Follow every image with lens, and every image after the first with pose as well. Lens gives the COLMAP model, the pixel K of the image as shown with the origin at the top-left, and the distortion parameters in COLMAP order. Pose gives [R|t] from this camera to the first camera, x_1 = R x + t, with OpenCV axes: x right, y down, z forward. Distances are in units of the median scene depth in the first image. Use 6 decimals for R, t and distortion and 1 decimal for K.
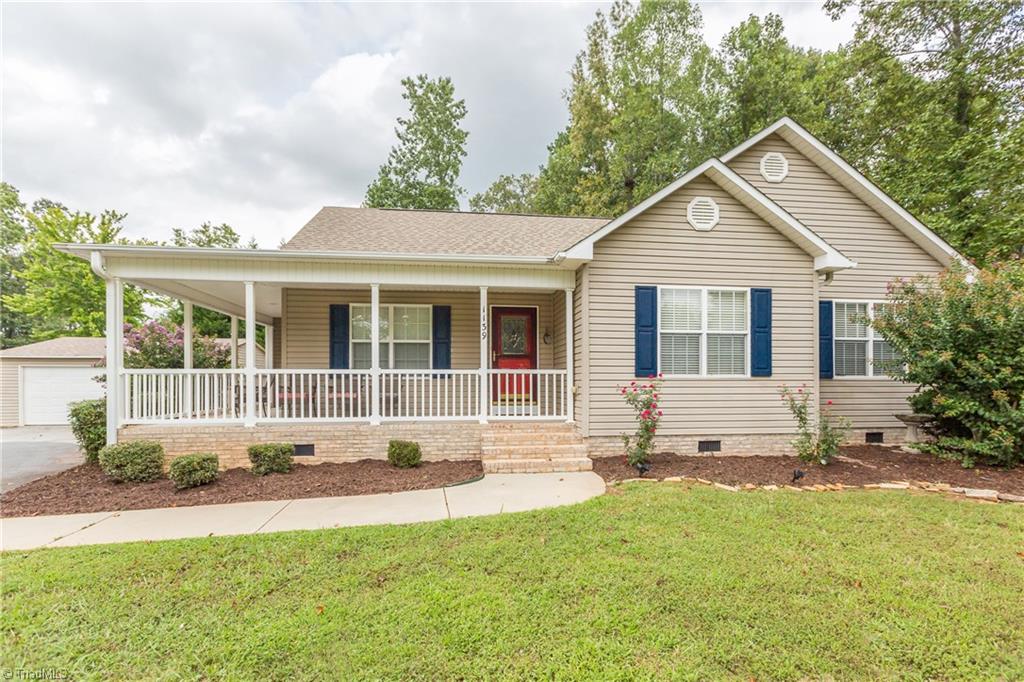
lens RADIAL K [[487.4, 0, 486.8], [0, 487.4, 359.8], [0, 0, 1]] dist [0.003064, -0.002230]
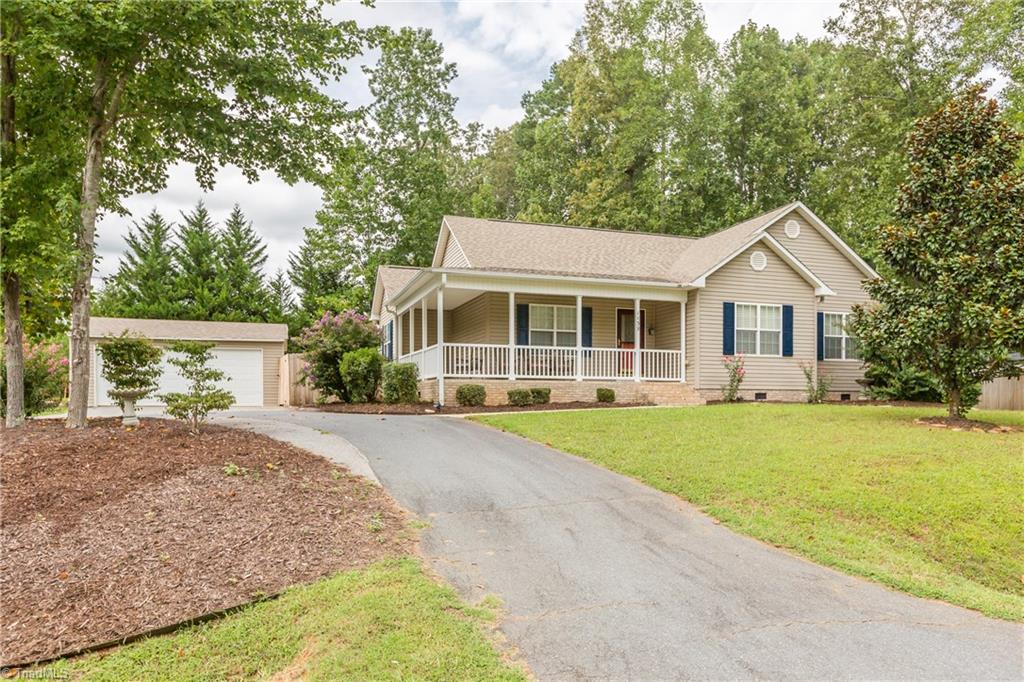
lens RADIAL K [[701.7, 0, 509.0], [0, 701.7, 343.1], [0, 0, 1]] dist [-0.004461, 0.005095]
pose [[0.978562, 0.022614, 0.204706, -0.896404], [-0.017604, 0.999500, -0.026263, 0.068564], [-0.205198, 0.022096, 0.978471, -1.207428]]
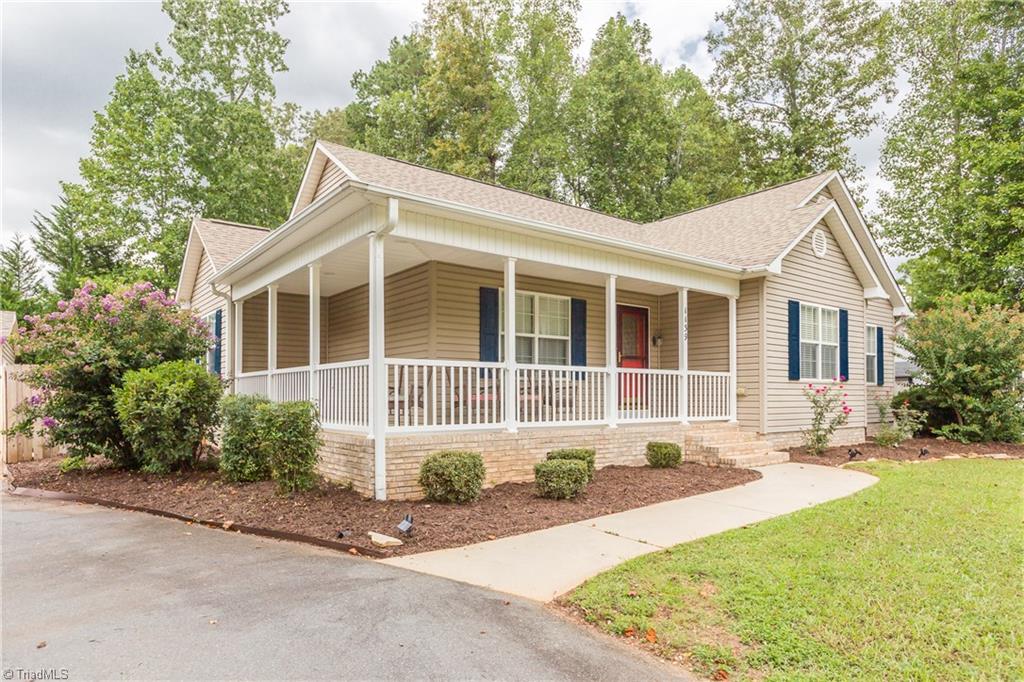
lens RADIAL K [[616.3, 0, 514.4], [0, 616.3, 361.3], [0, 0, 1]] dist [0.005264, -0.001579]
pose [[0.856187, 0.030974, 0.515736, -0.934644], [-0.030564, 0.999490, -0.009288, 0.023032], [-0.515761, -0.007811, 0.856697, 0.091451]]
